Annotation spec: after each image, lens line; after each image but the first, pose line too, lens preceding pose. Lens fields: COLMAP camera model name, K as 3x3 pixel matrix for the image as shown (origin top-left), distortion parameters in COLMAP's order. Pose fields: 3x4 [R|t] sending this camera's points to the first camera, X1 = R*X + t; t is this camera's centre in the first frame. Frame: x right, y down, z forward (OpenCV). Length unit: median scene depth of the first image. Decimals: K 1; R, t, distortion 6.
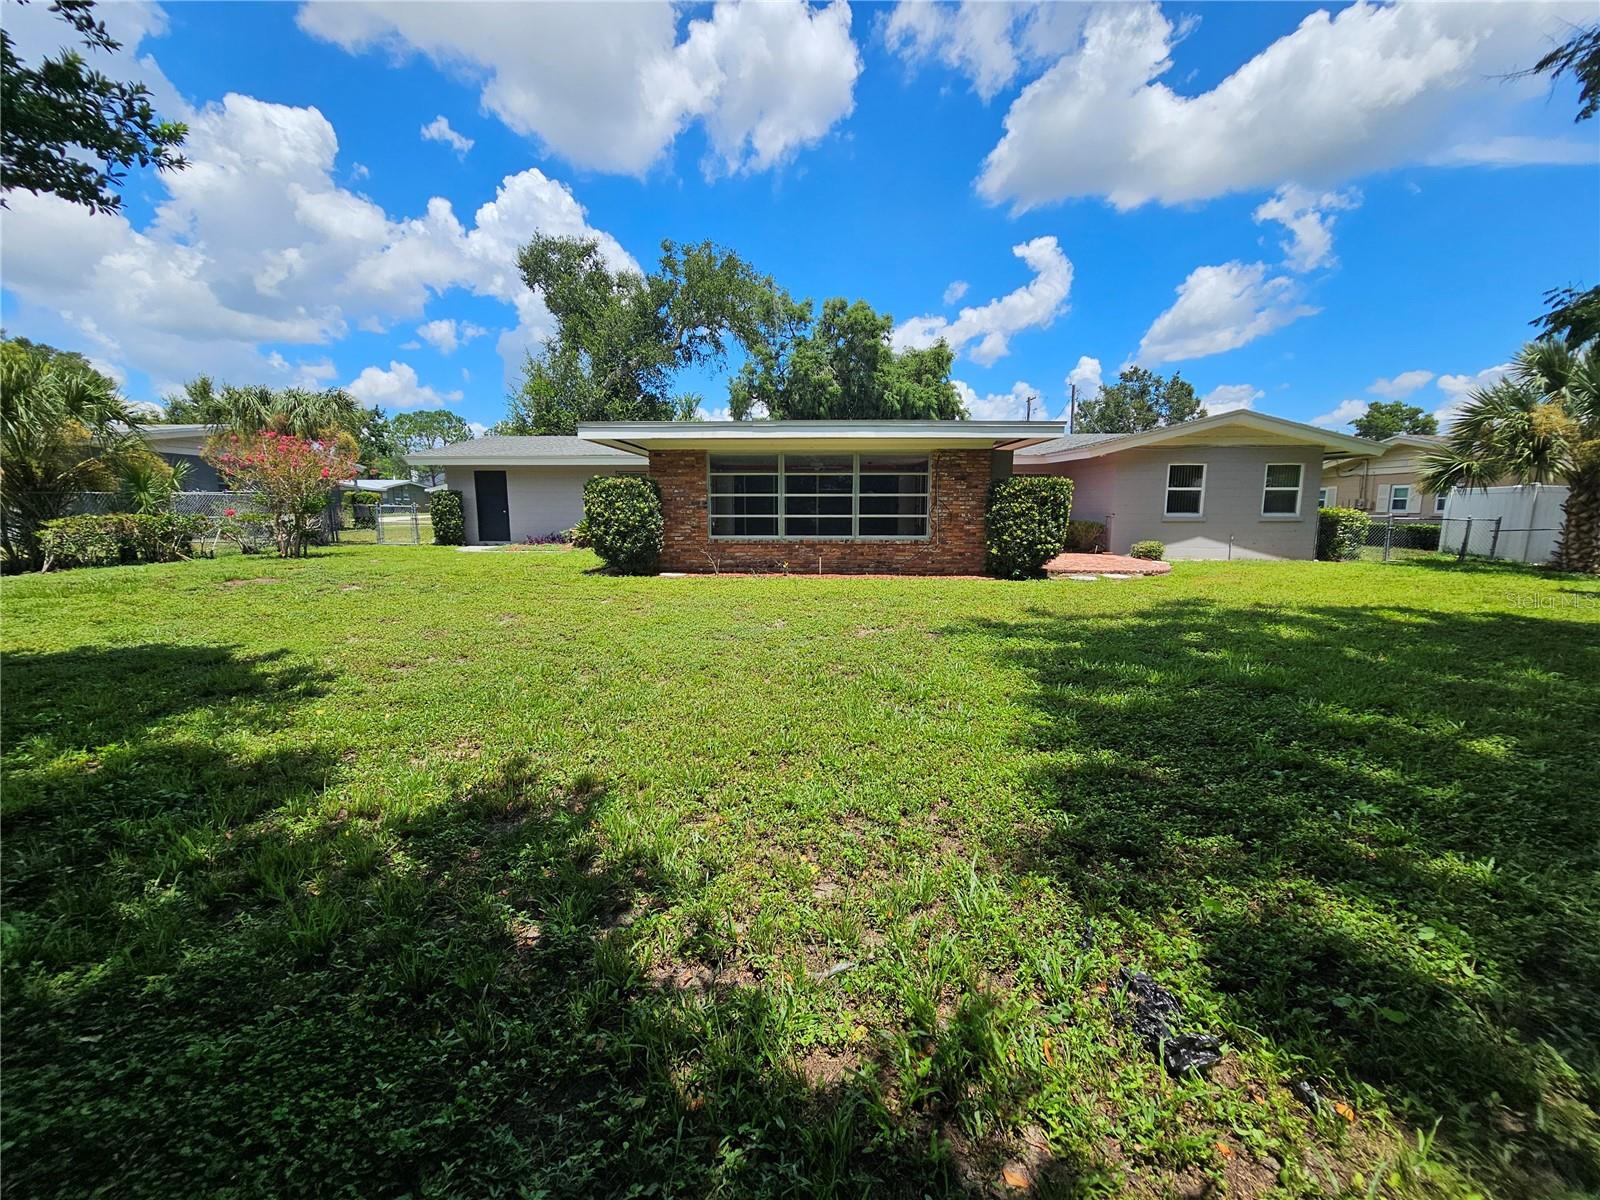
lens RADIAL K [[657.9, 0, 803.8], [0, 657.9, 606.4], [0, 0, 1]] dist [-0.000678, 0.000014]
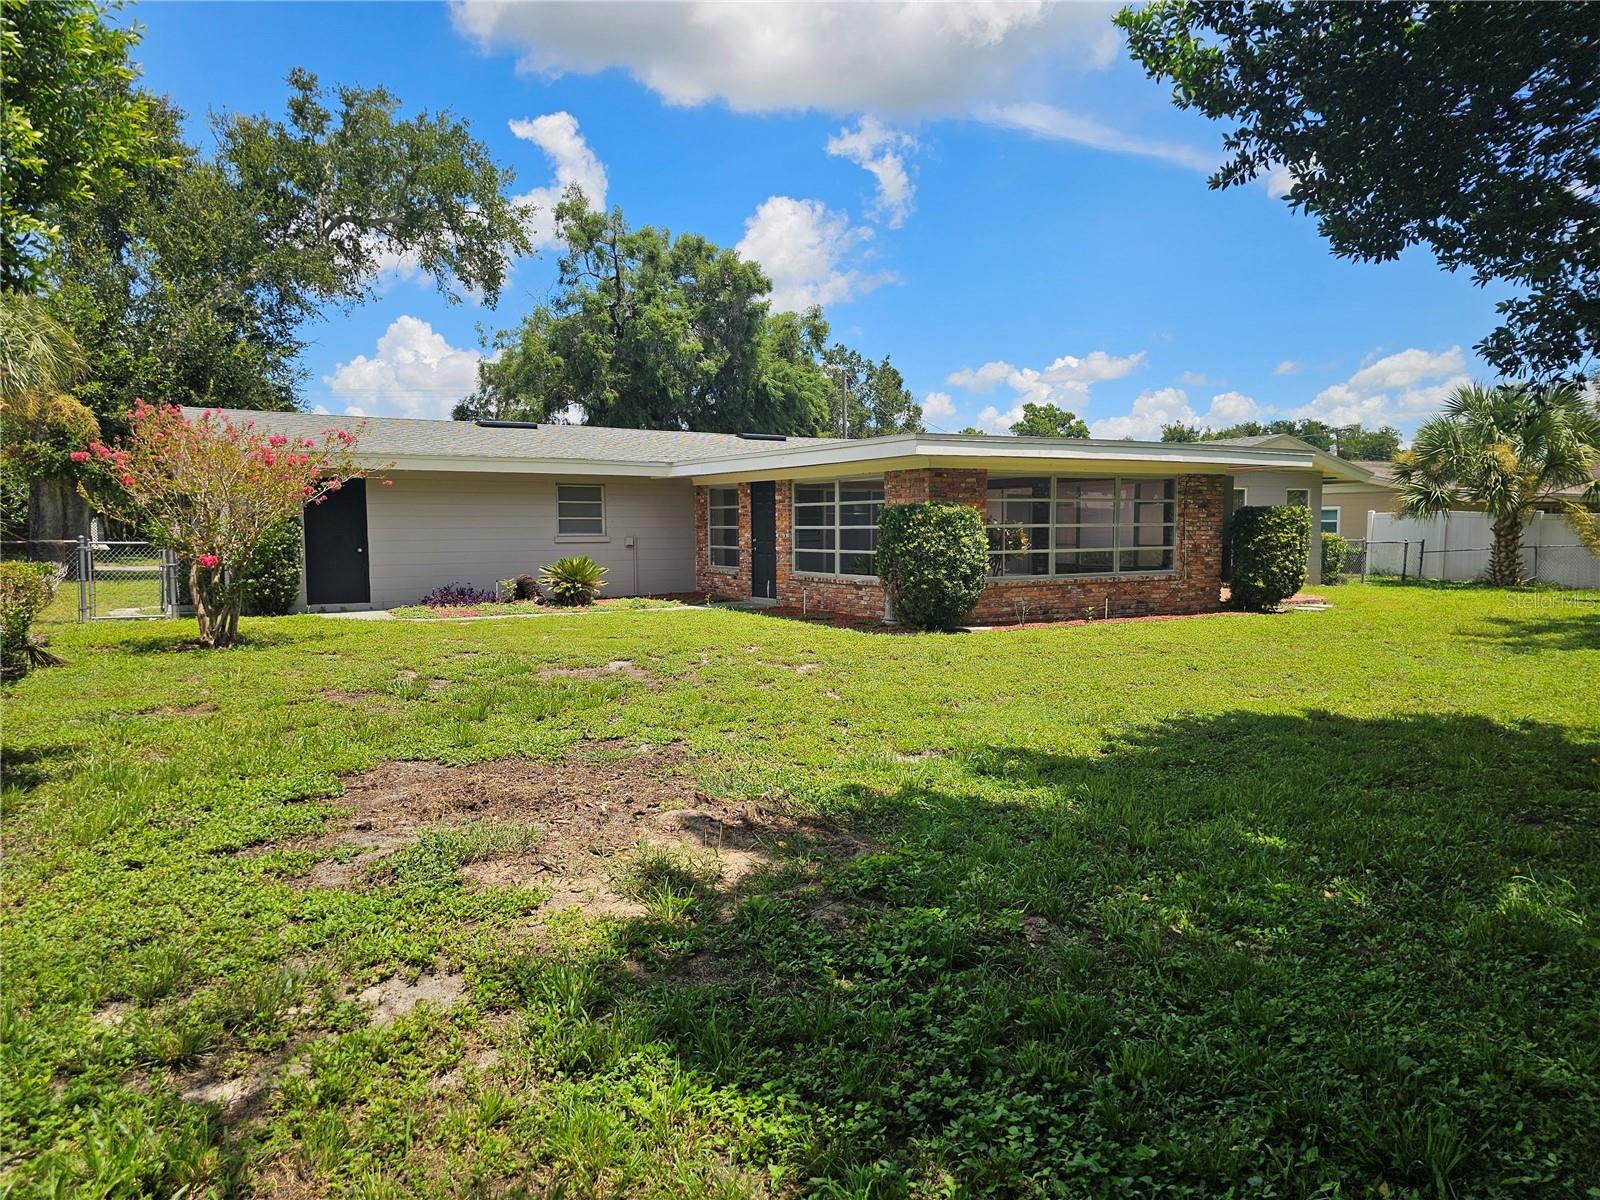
lens RADIAL K [[1078.3, 0, 808.9], [0, 1078.3, 611.0], [0, 0, 1]] dist [0.052672, -0.030100]
pose [[0.845135, -0.046759, 0.532504, -0.638299], [0.086413, 0.995015, -0.049772, -0.014245], [-0.527522, 0.088080, 0.844963, 0.020602]]
